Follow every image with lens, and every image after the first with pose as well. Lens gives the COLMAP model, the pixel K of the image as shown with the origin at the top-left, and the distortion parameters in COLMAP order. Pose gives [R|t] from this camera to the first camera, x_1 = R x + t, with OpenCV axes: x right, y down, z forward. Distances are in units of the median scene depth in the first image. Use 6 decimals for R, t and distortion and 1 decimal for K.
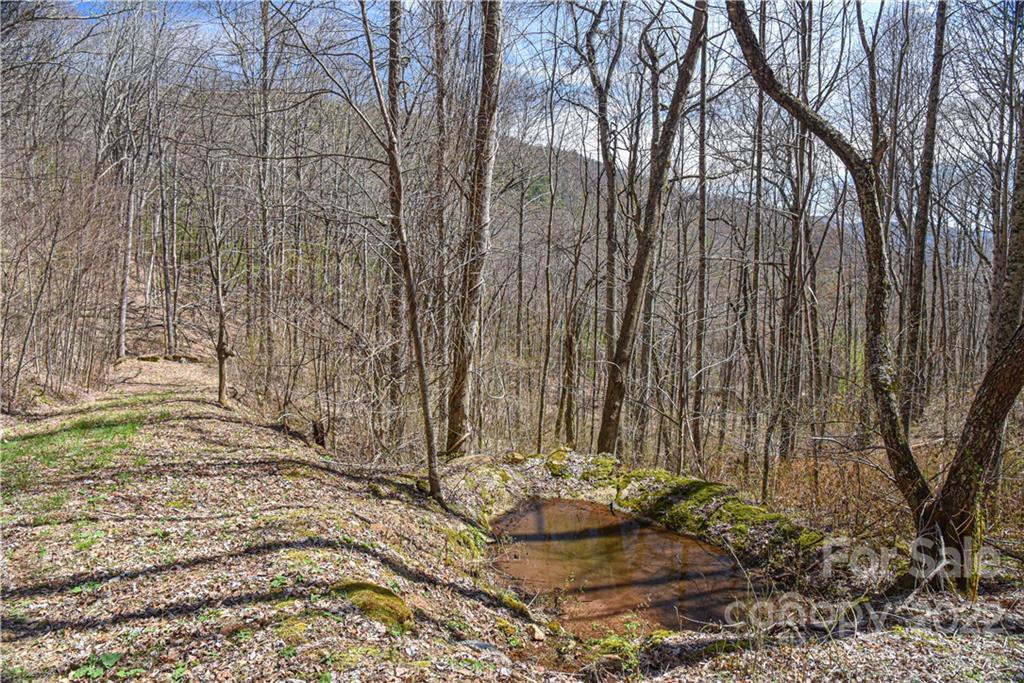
lens RADIAL K [[741.9, 0, 512.0], [0, 741.9, 341.5], [0, 0, 1]] dist [-0.103055, -0.000813]
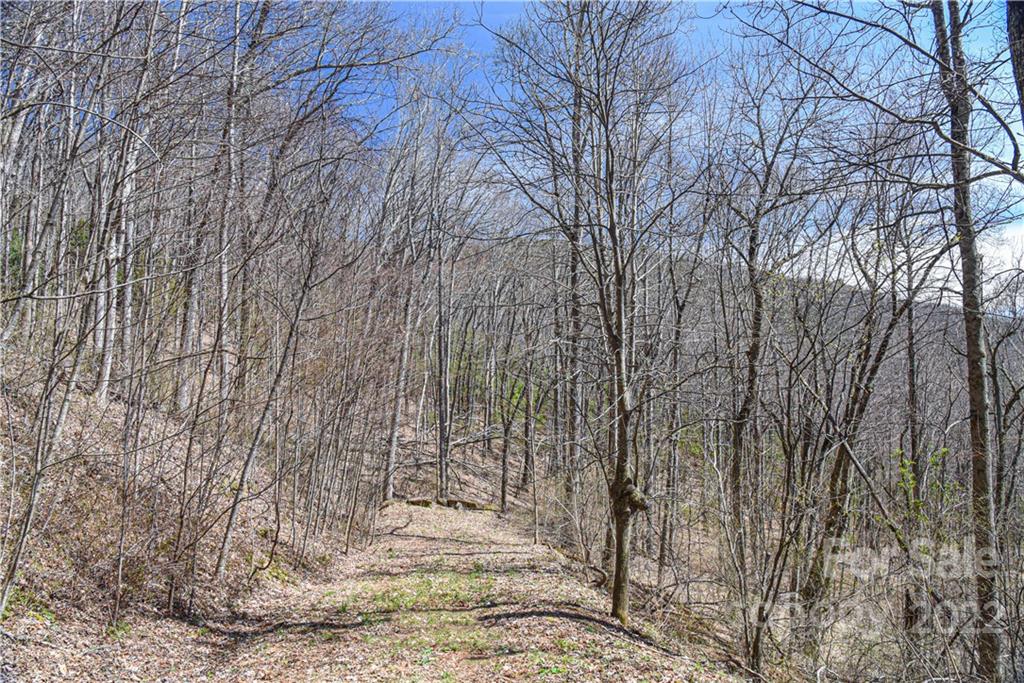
lens RADIAL K [[741.9, 0, 512.0], [0, 741.9, 341.5], [0, 0, 1]] dist [-0.103055, -0.000813]
pose [[0.947124, -0.046300, -0.317511, -0.127856], [-0.016210, 0.981367, -0.191460, 0.002520], [0.320460, 0.186483, 0.928725, 0.220104]]
